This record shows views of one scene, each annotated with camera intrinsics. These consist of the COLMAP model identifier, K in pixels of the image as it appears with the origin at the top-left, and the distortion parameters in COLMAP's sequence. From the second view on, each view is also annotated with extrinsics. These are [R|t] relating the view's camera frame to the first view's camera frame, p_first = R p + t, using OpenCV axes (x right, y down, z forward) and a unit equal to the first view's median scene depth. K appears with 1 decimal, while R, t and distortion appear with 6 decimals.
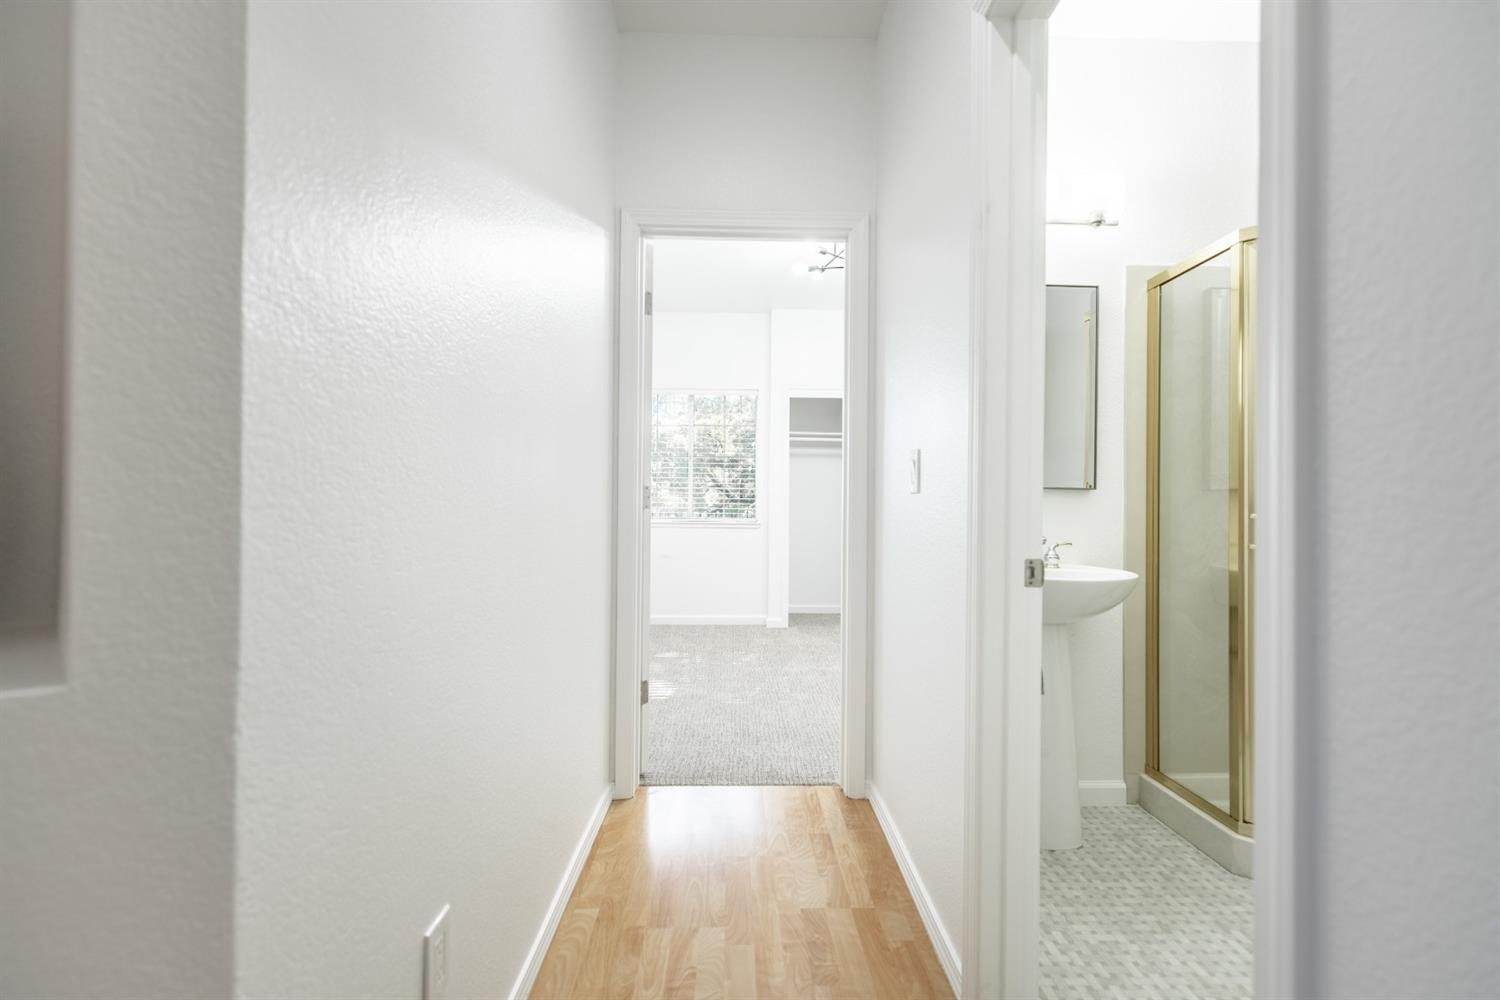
lens RADIAL K [[673.8, 0, 749.2], [0, 673.8, 499.7], [0, 0, 1]] dist [0.008779, -0.001236]
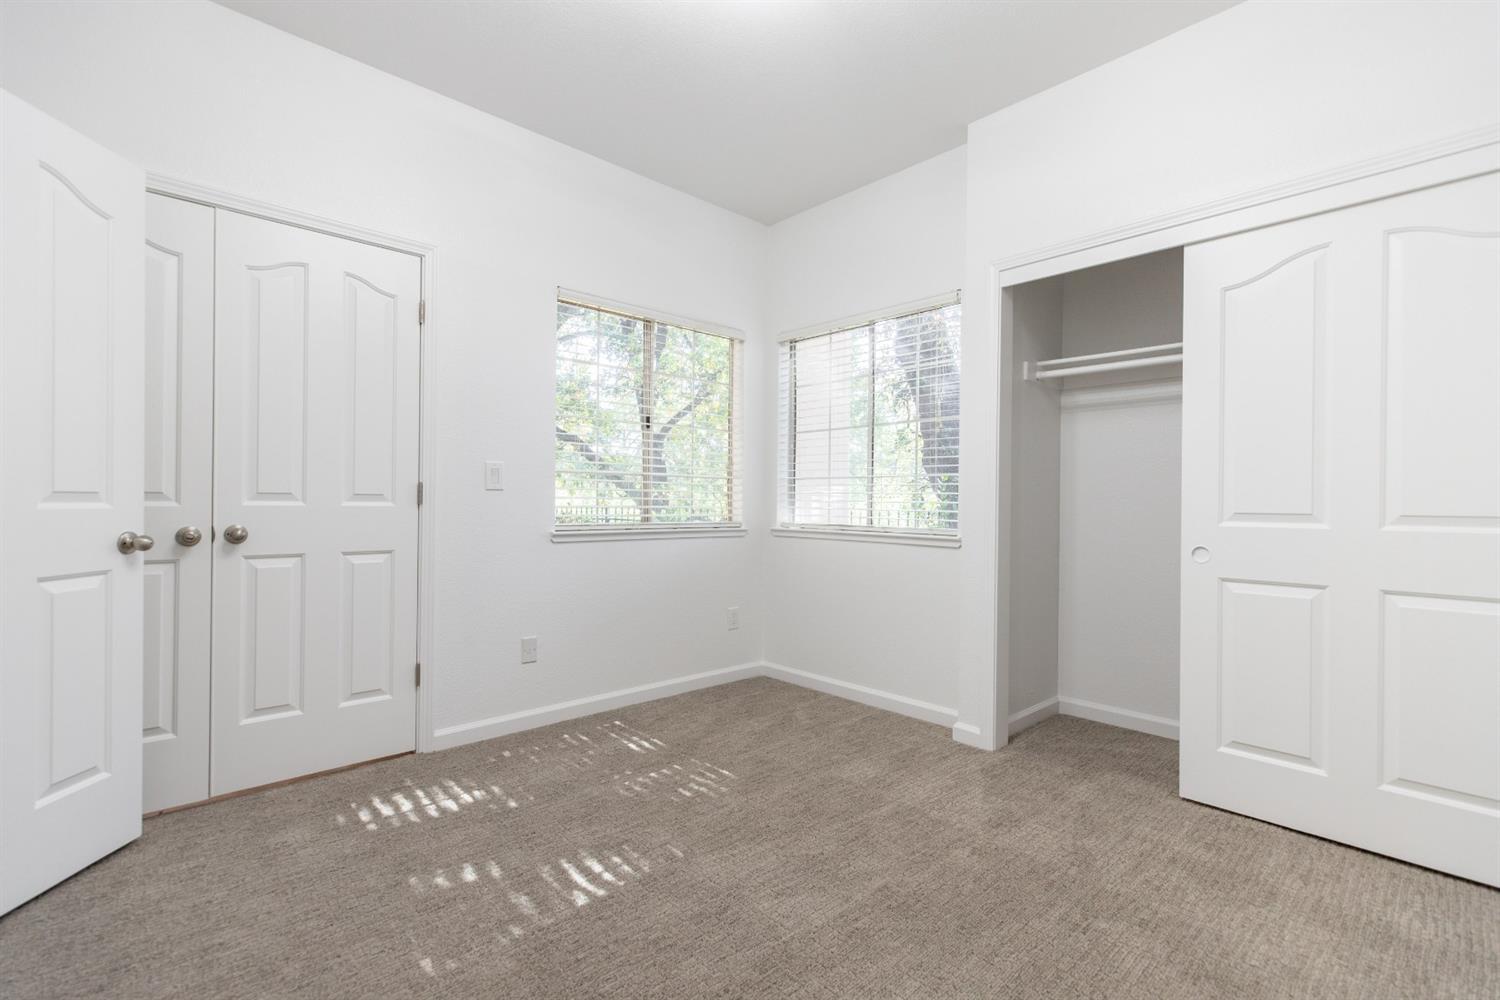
lens RADIAL K [[673.8, 0, 746.9], [0, 673.8, 501.1], [0, 0, 1]] dist [0.008779, -0.001236]
pose [[0.660131, -0.003998, -0.751140, 0.309824], [0.005352, 0.999985, -0.000620, 0.000181], [0.751132, -0.003611, 0.660143, 0.511316]]
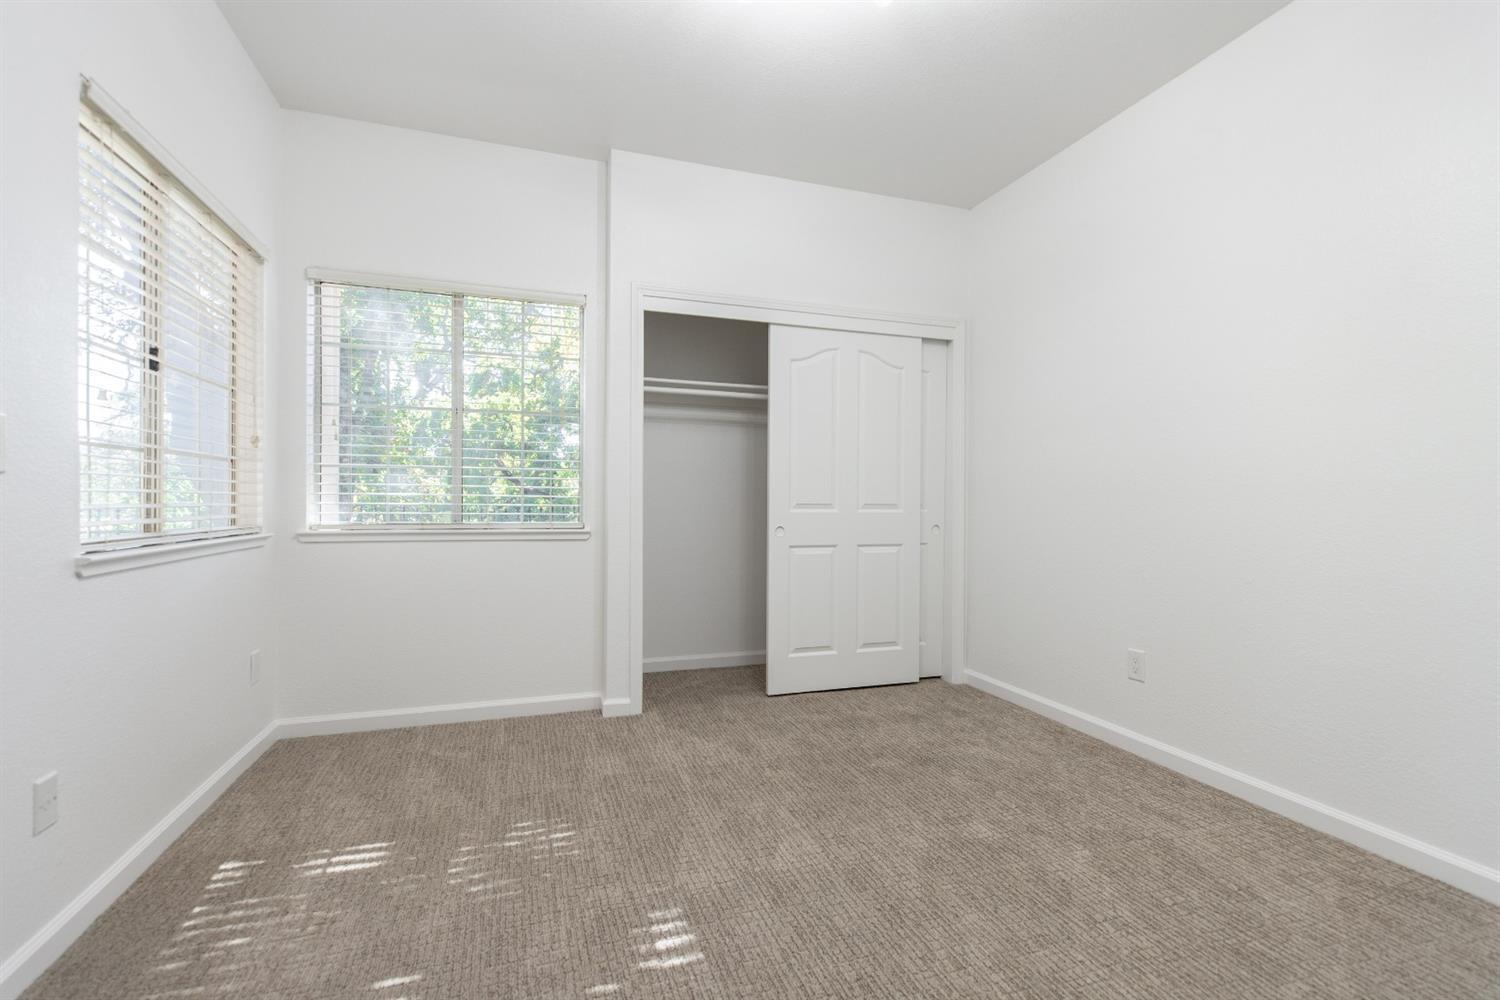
lens RADIAL K [[673.8, 0, 747.4], [0, 673.8, 500.5], [0, 0, 1]] dist [0.008779, -0.001236]
pose [[0.956032, -0.003675, 0.293239, -0.025181], [-0.000571, 0.999896, 0.014391, -0.003408], [-0.293261, -0.013926, 0.955931, 0.406270]]
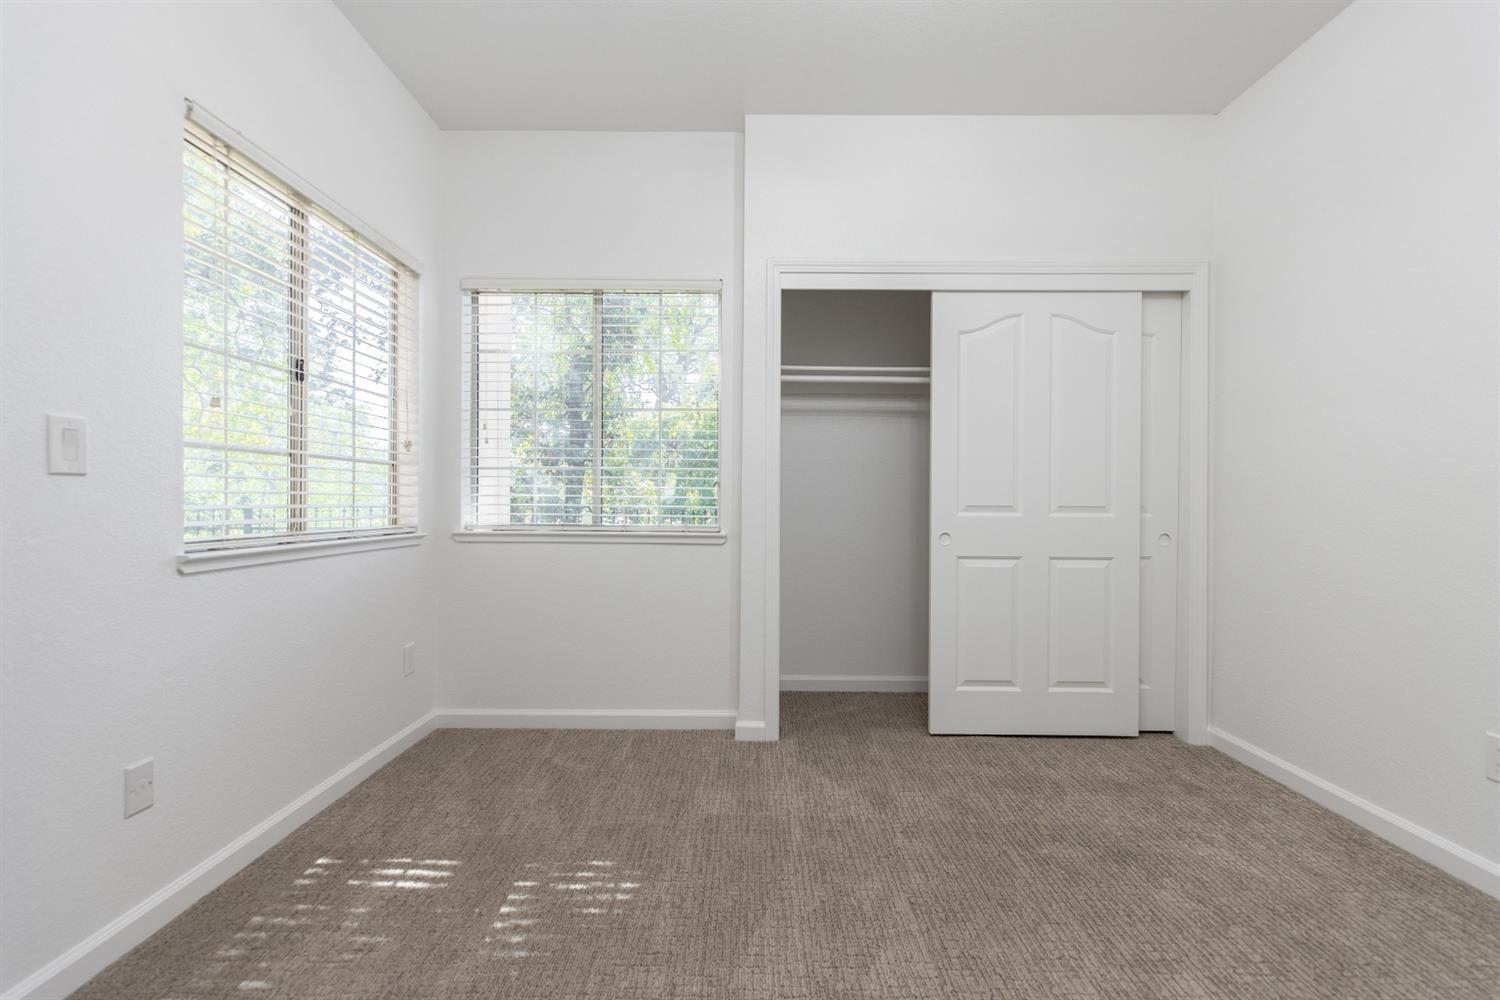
lens RADIAL K [[673.8, 0, 747.8], [0, 673.8, 500.4], [0, 0, 1]] dist [0.008779, -0.001236]
pose [[0.999504, -0.003465, -0.031309, 0.049701], [0.003836, 0.999923, 0.011795, -0.002276], [0.031266, -0.011909, 0.999440, 0.467207]]
